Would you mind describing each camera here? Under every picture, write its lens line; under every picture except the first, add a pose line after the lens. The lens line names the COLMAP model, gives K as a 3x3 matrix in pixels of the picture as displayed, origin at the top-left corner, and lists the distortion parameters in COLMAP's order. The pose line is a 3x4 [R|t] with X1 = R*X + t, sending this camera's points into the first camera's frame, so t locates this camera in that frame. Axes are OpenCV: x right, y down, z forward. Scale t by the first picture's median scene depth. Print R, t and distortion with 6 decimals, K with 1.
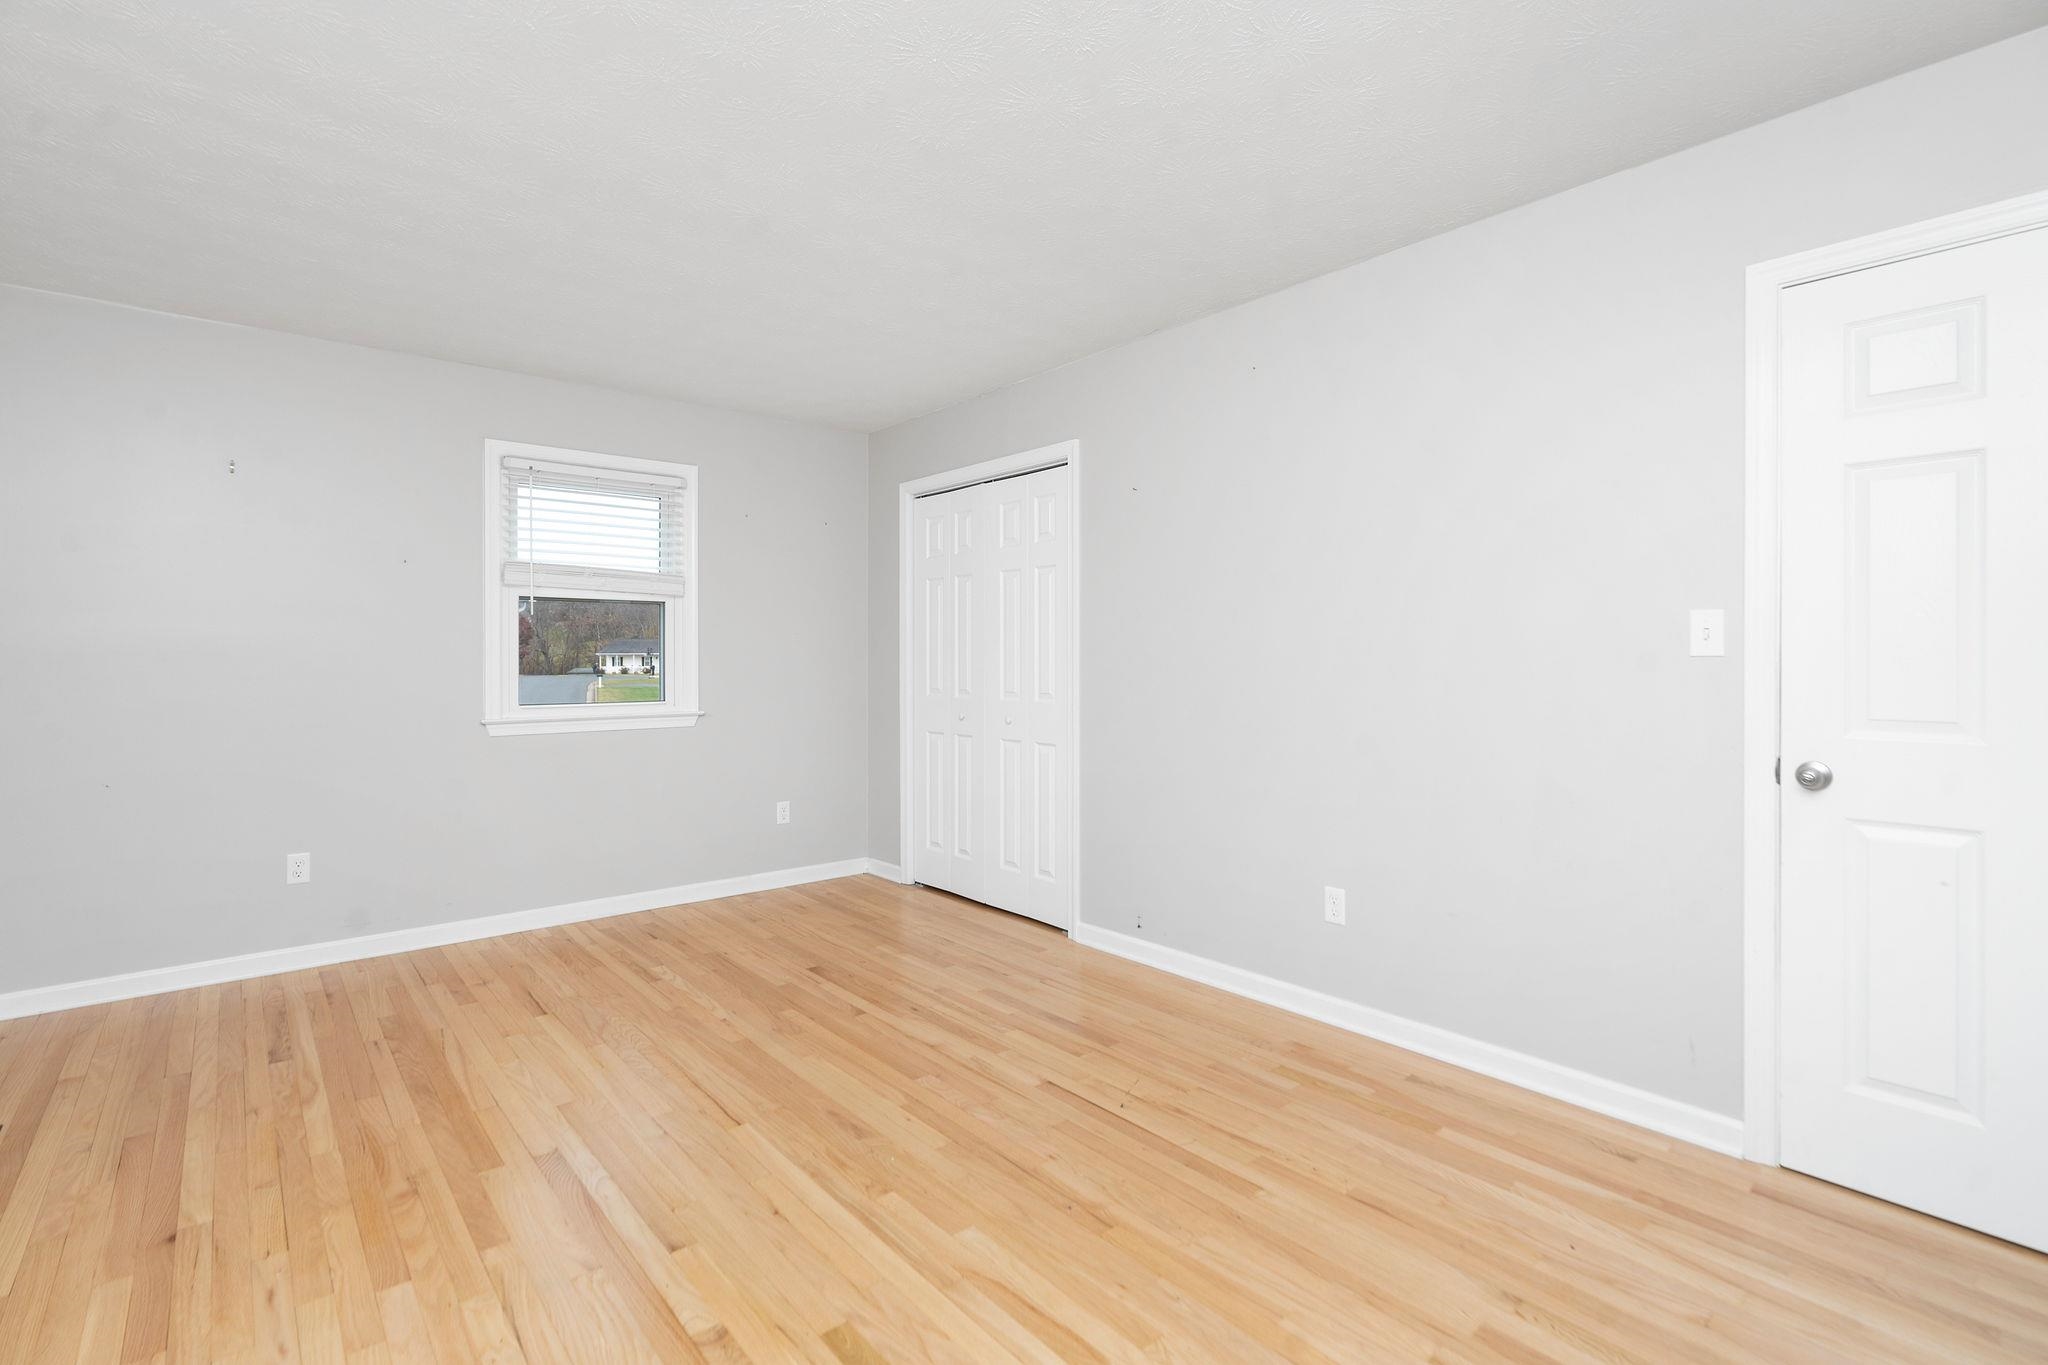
lens RADIAL K [[939.0, 0, 1007.2], [0, 939.0, 667.0], [0, 0, 1]] dist [-0.007947, 0.002521]
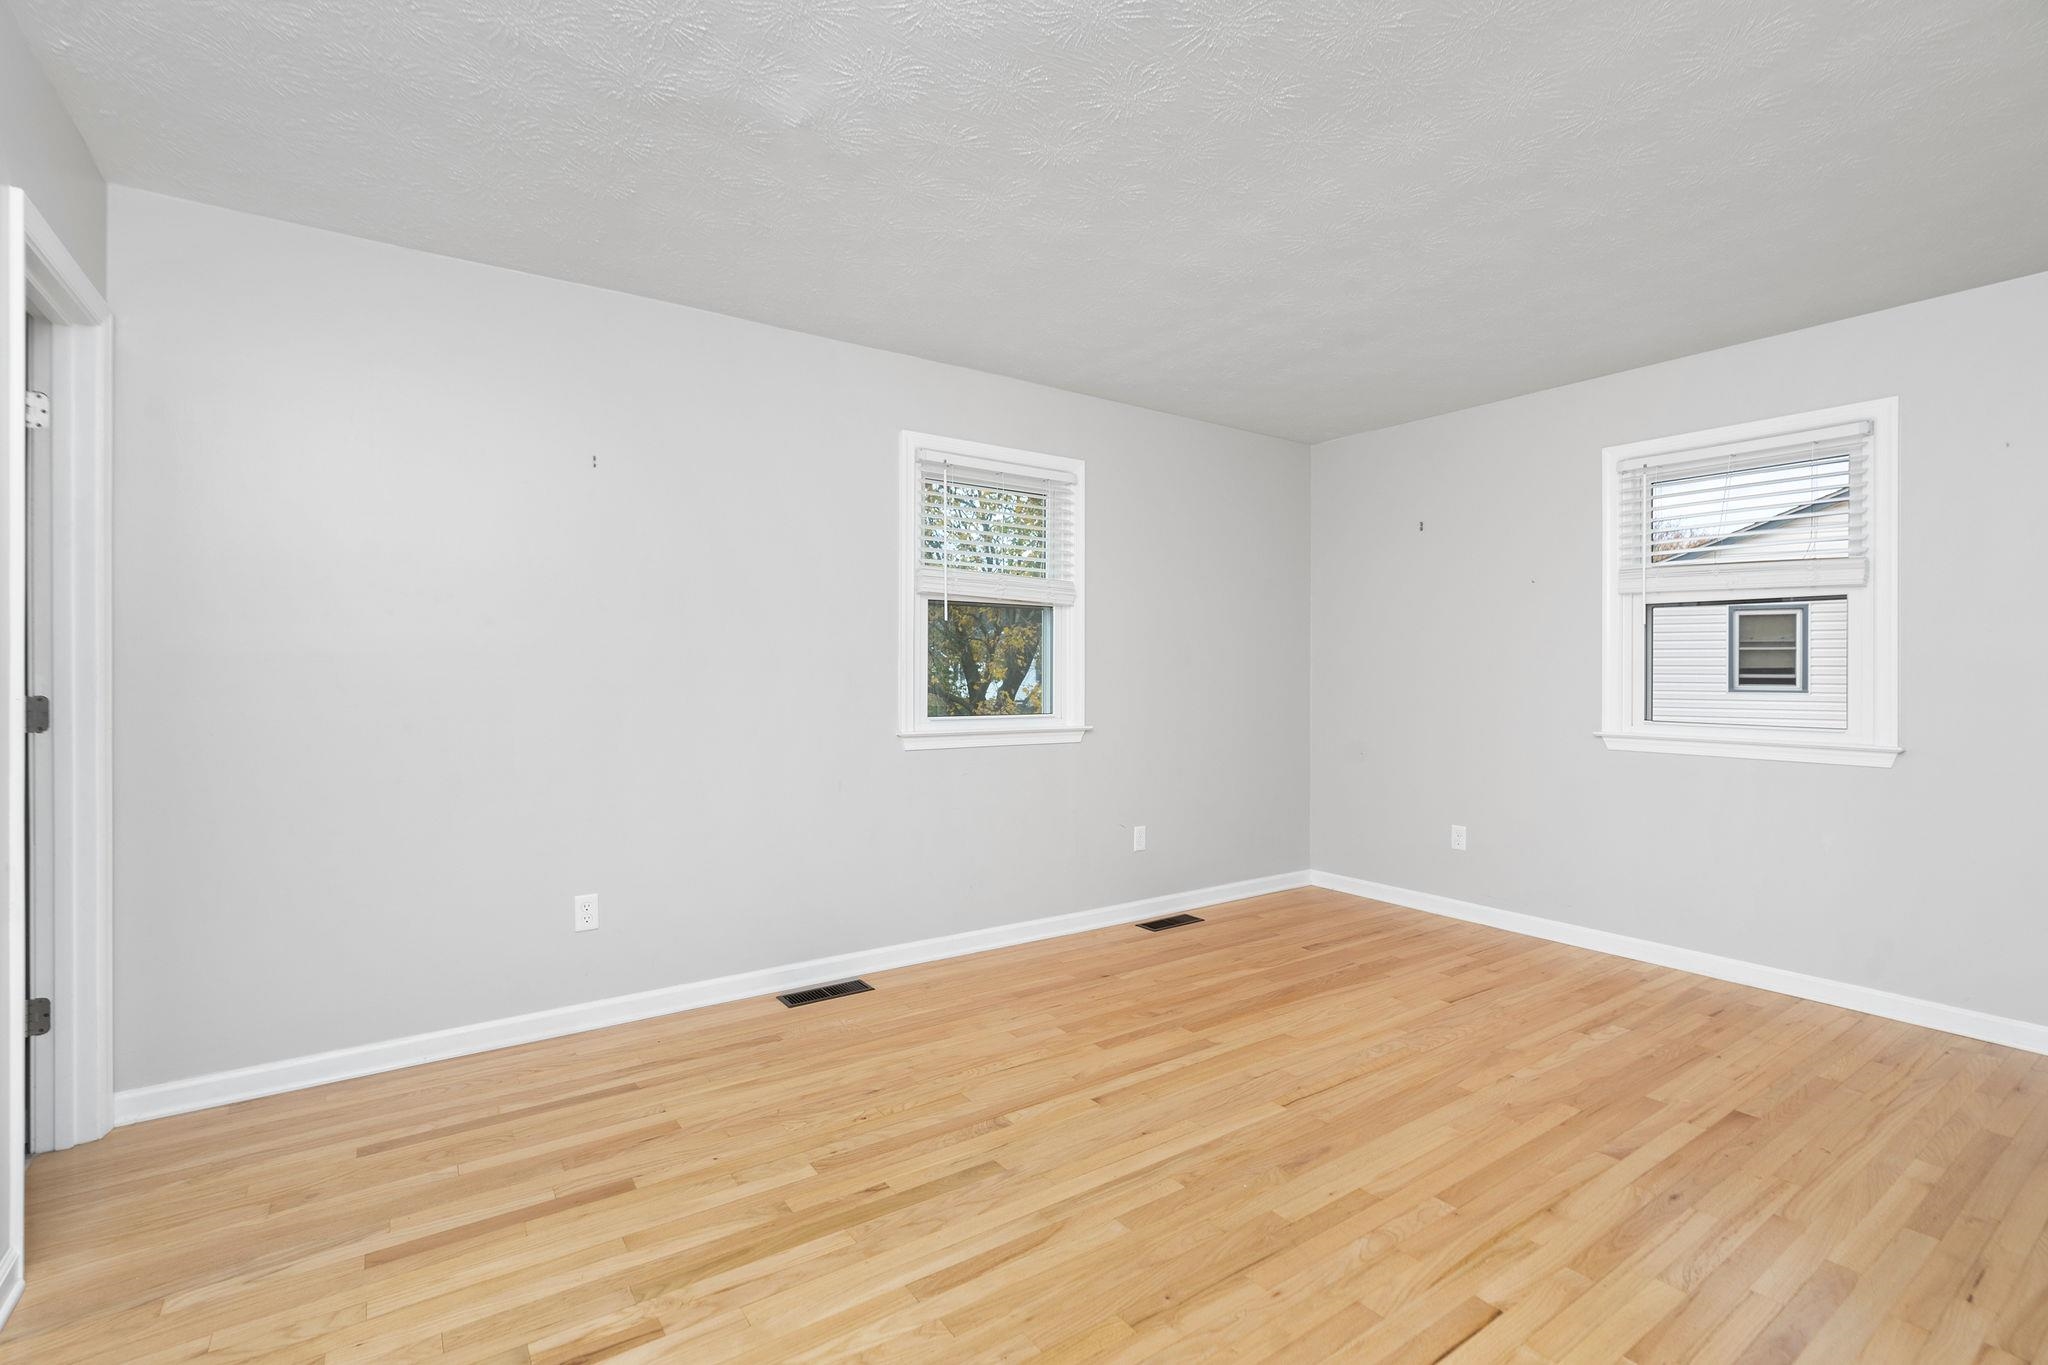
lens RADIAL K [[939.0, 0, 1026.3], [0, 939.0, 668.8], [0, 0, 1]] dist [-0.007947, 0.002521]
pose [[-0.083412, 0.000315, -0.996515, 0.695881], [-0.013352, 0.999910, 0.001434, -0.004876], [0.996426, 0.013426, -0.083400, 0.688277]]
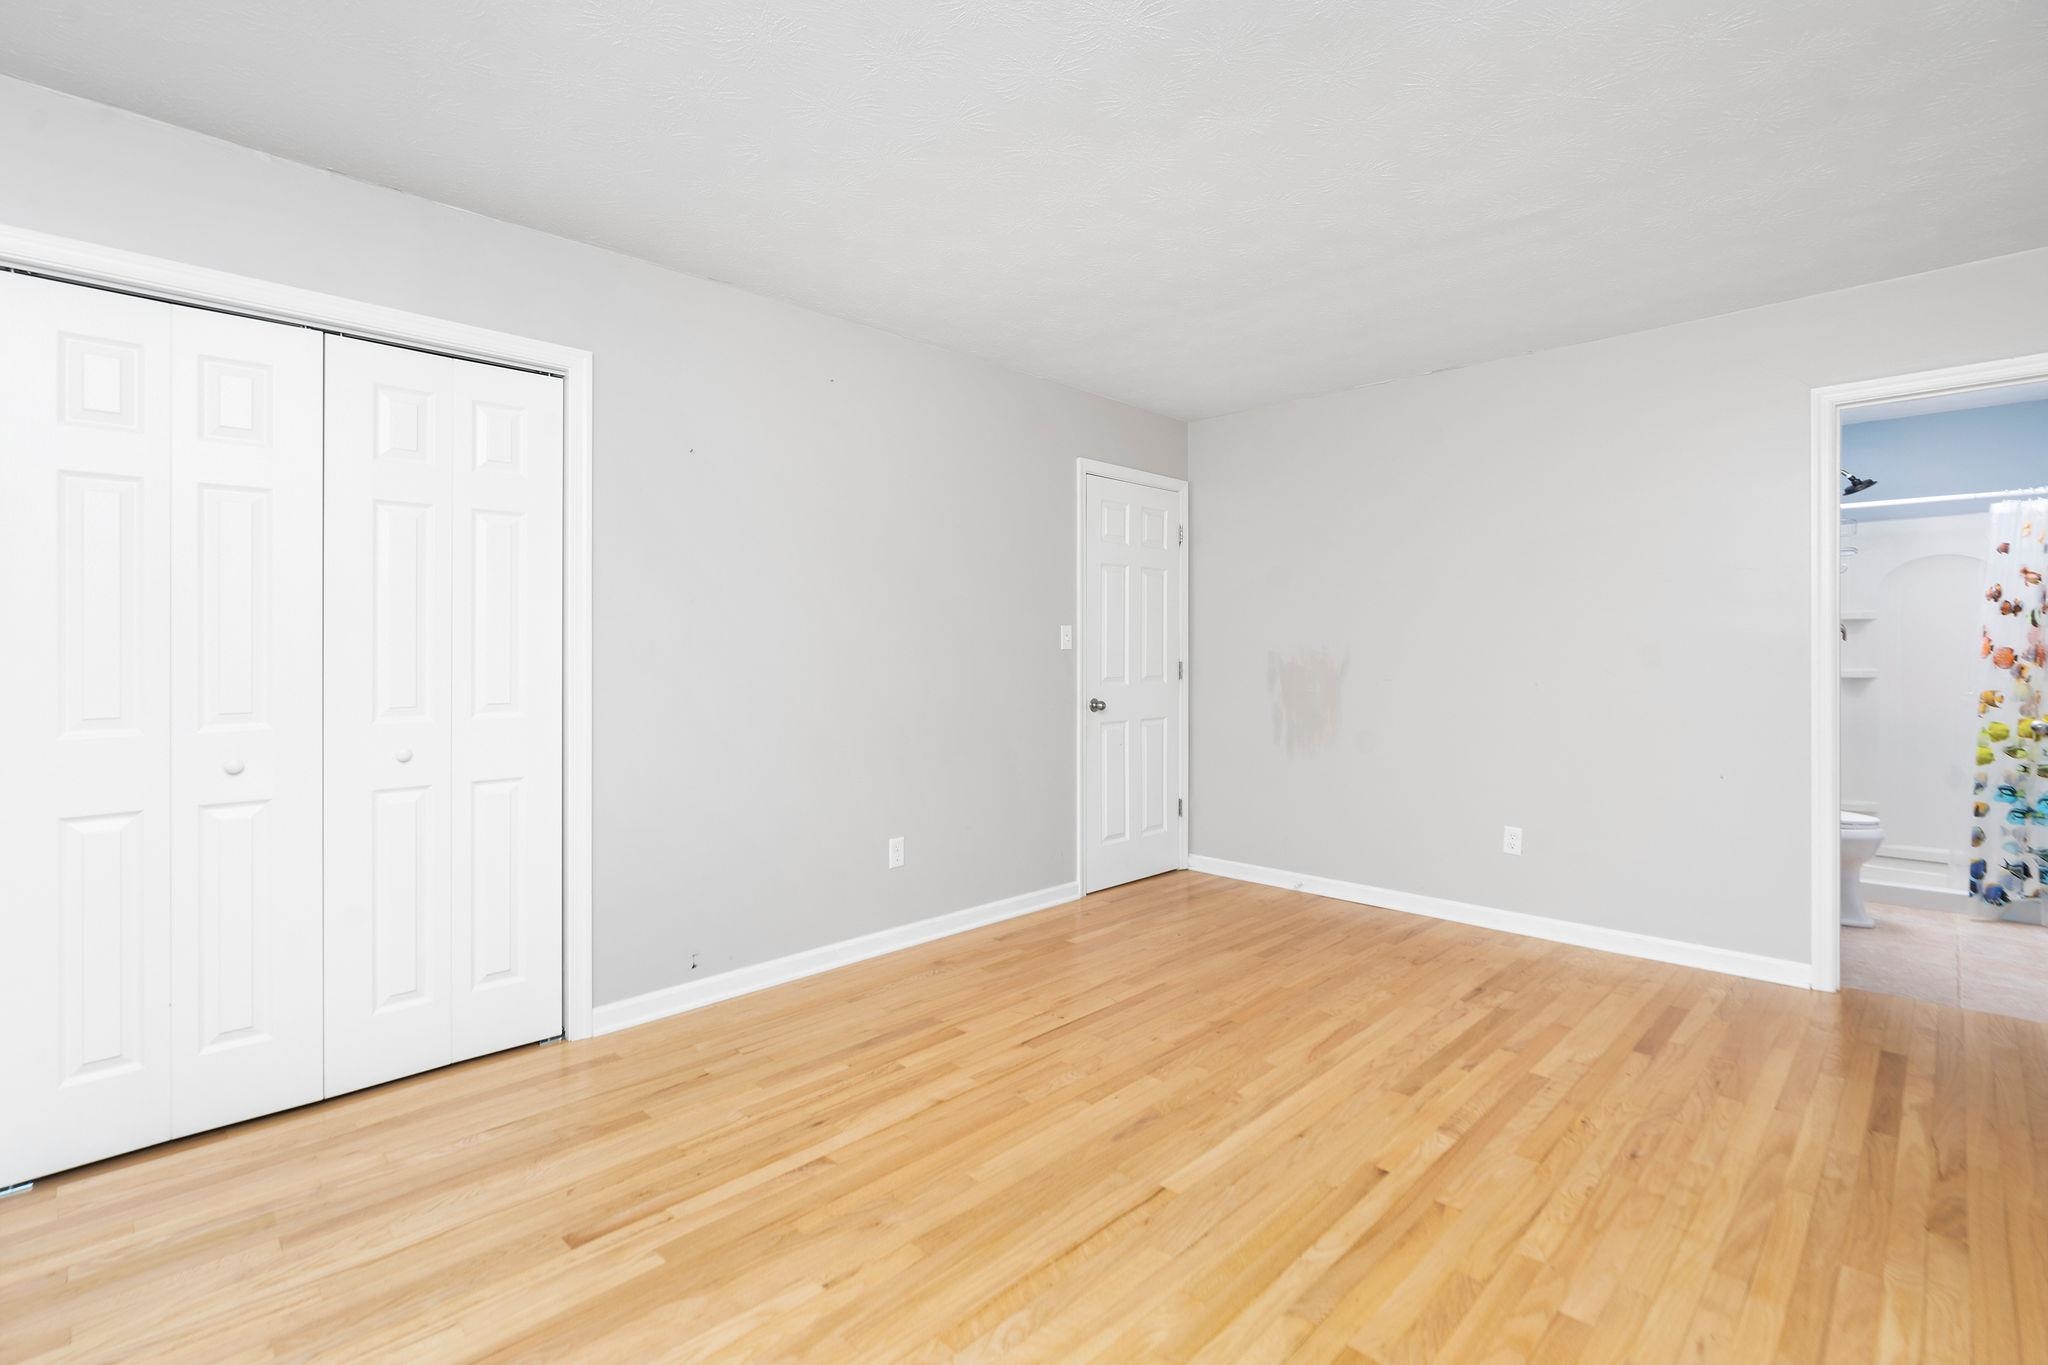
lens RADIAL K [[939.0, 0, 1035.9], [0, 939.0, 647.0], [0, 0, 1]] dist [-0.007947, 0.002521]
pose [[-0.097764, 0.006943, 0.995185, -0.987688], [0.008523, 0.999945, -0.006139, -0.004555], [-0.995173, 0.007881, -0.097817, 1.042395]]
